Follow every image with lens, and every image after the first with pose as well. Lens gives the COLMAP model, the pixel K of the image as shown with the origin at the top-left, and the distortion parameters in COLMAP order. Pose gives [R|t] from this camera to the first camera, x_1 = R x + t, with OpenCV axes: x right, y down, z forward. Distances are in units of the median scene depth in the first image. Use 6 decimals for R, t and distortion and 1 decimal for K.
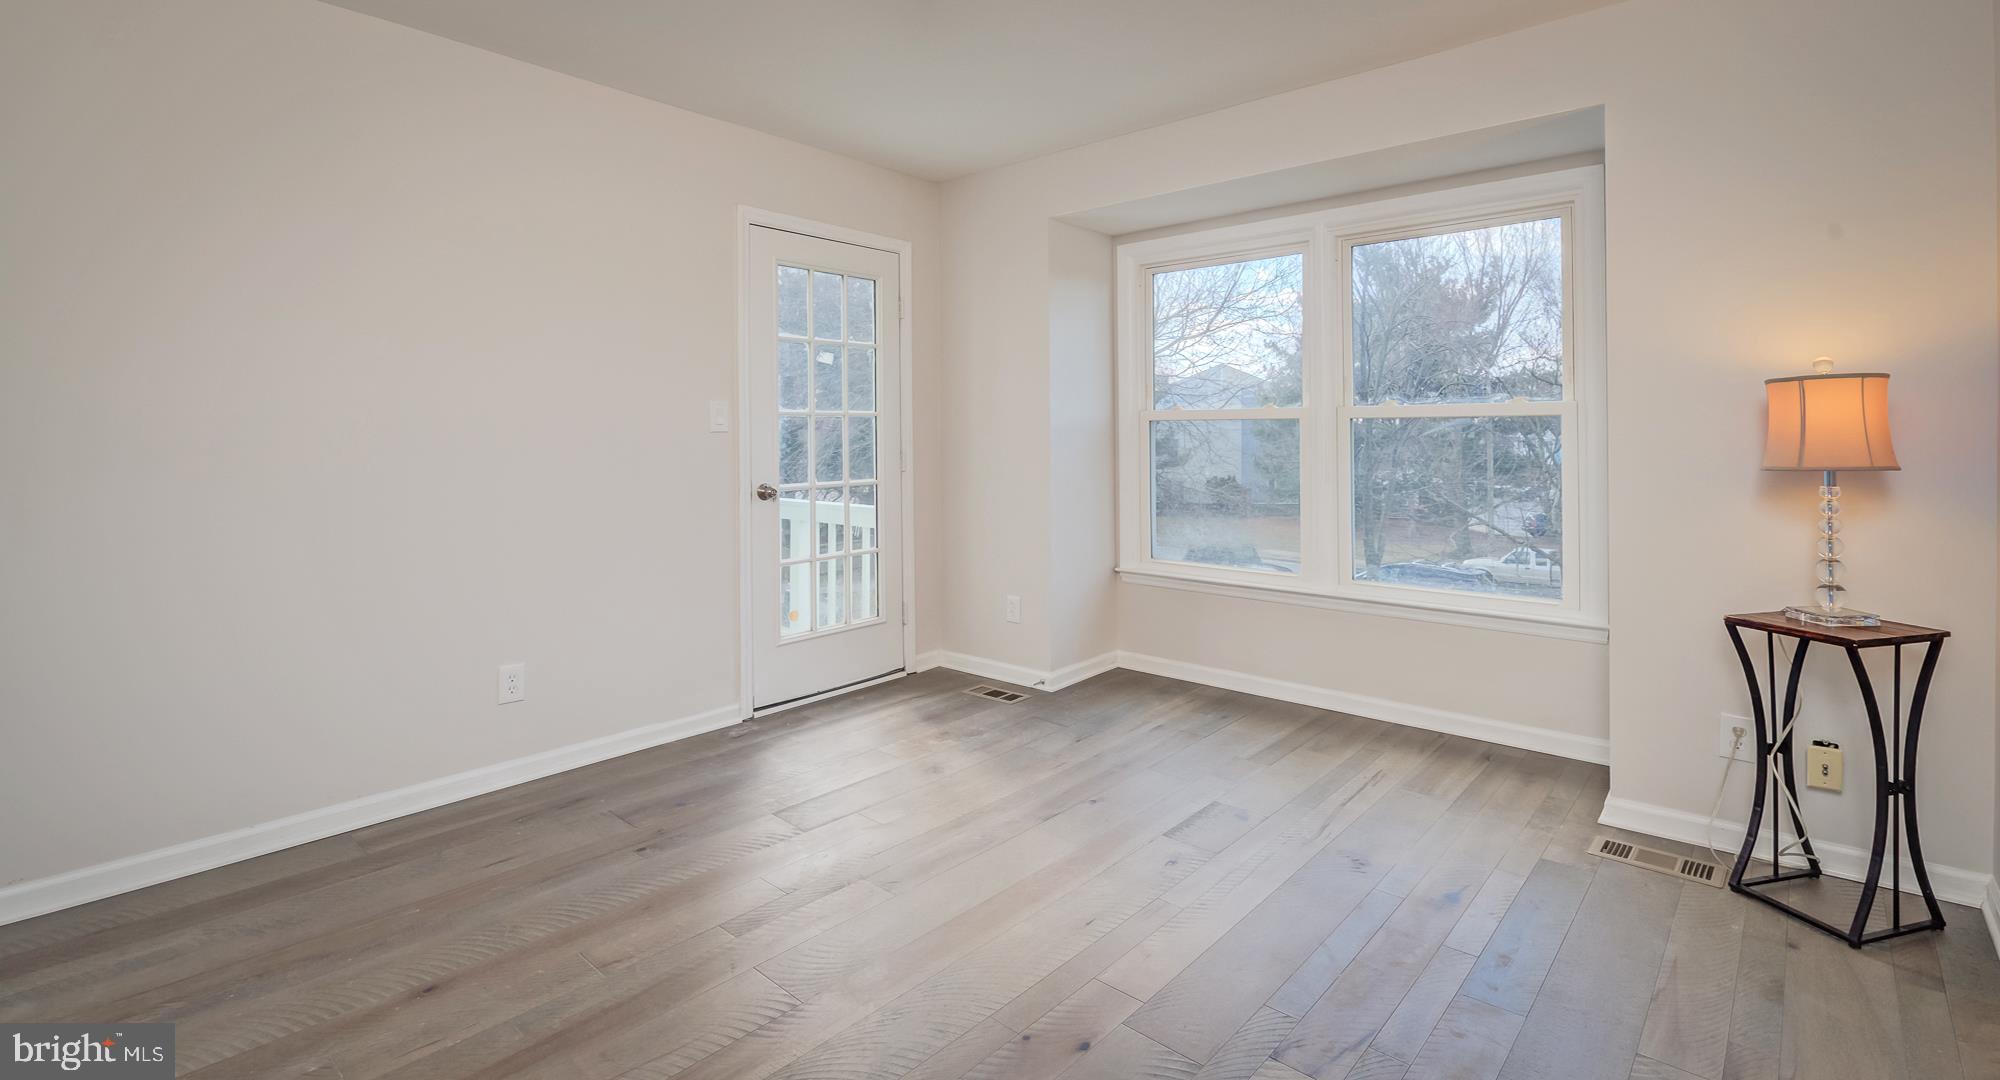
lens RADIAL K [[1032.6, 0, 998.4], [0, 1032.6, 432.1], [0, 0, 1]] dist [-0.001566, -0.001264]
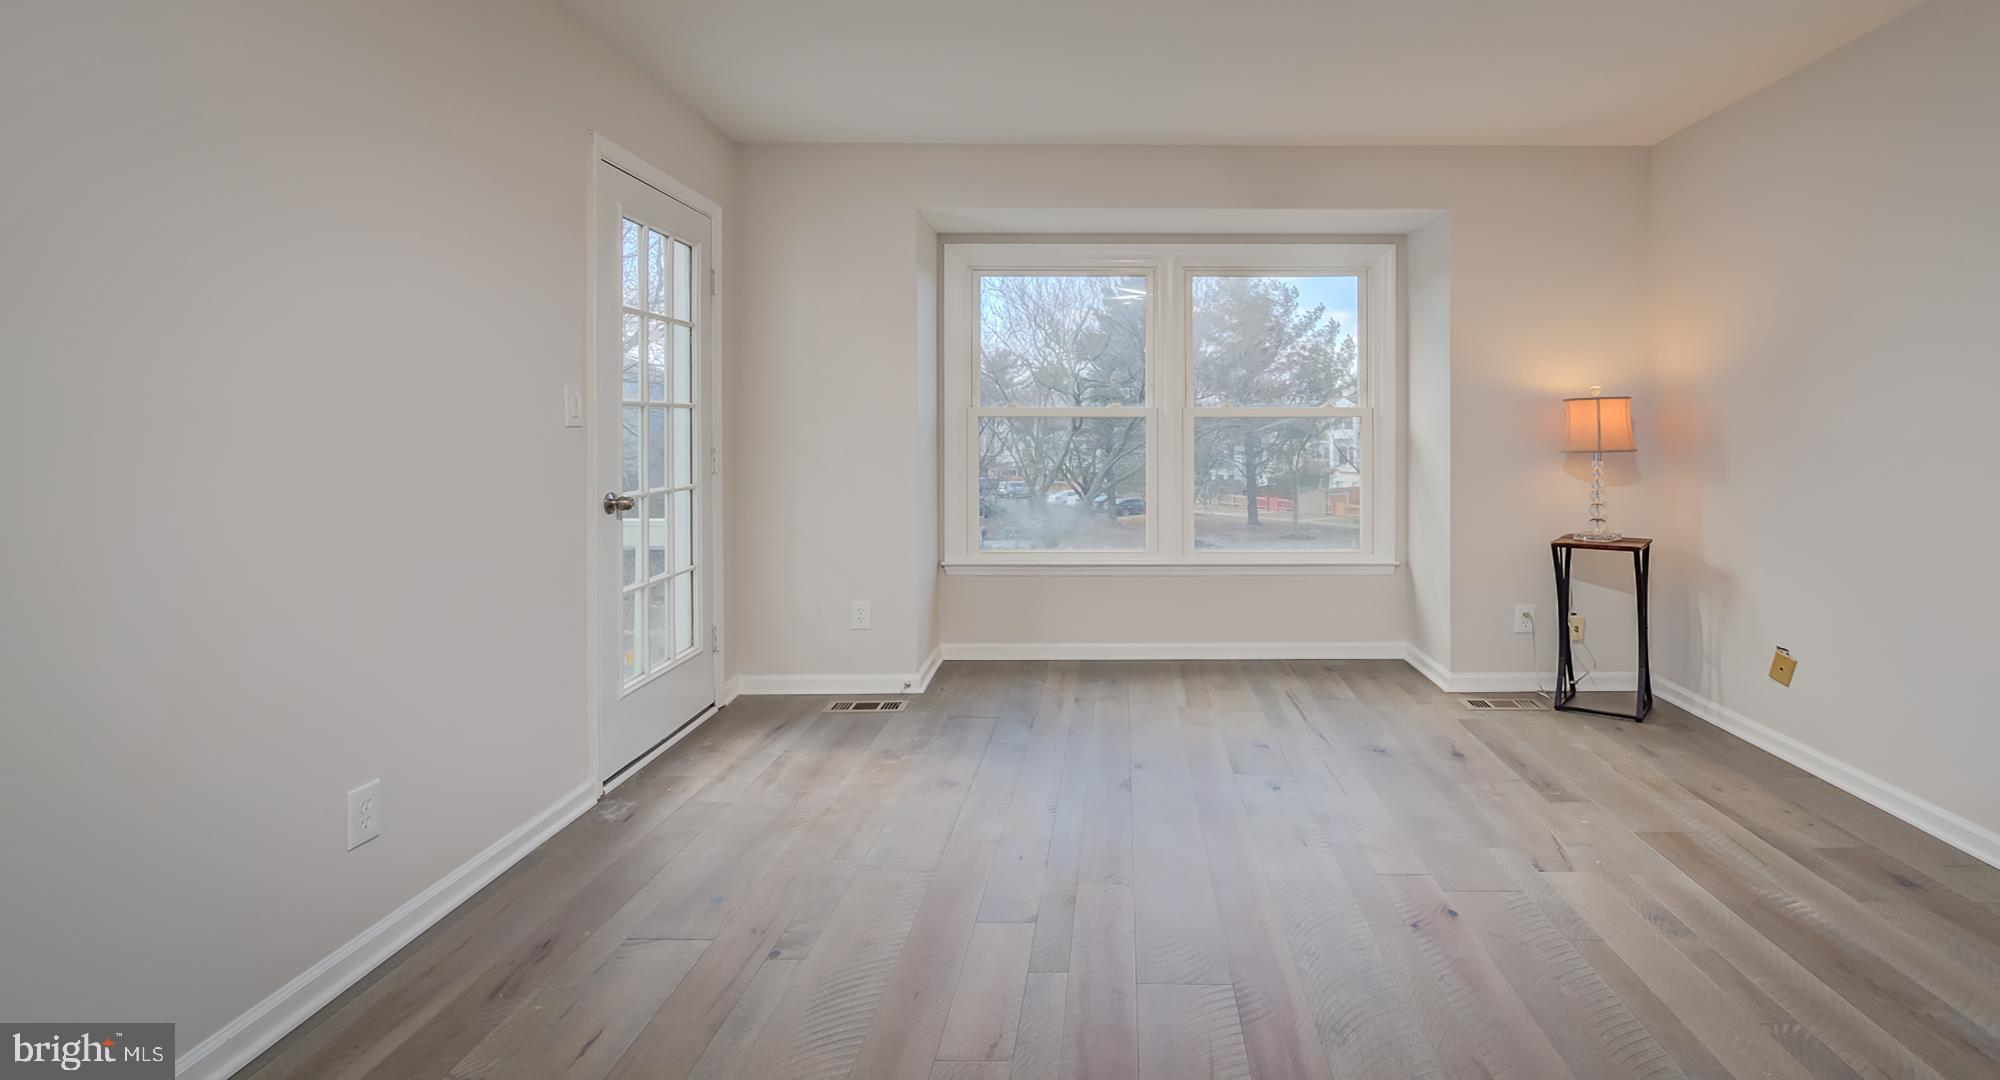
lens RADIAL K [[1032.6, 0, 998.4], [0, 1032.6, 432.1], [0, 0, 1]] dist [-0.001566, -0.001264]
pose [[0.712331, 0.001730, 0.701842, -0.578054], [-0.002175, 0.999998, -0.000258, 0.003877], [-0.701841, -0.001343, 0.712333, 0.247789]]
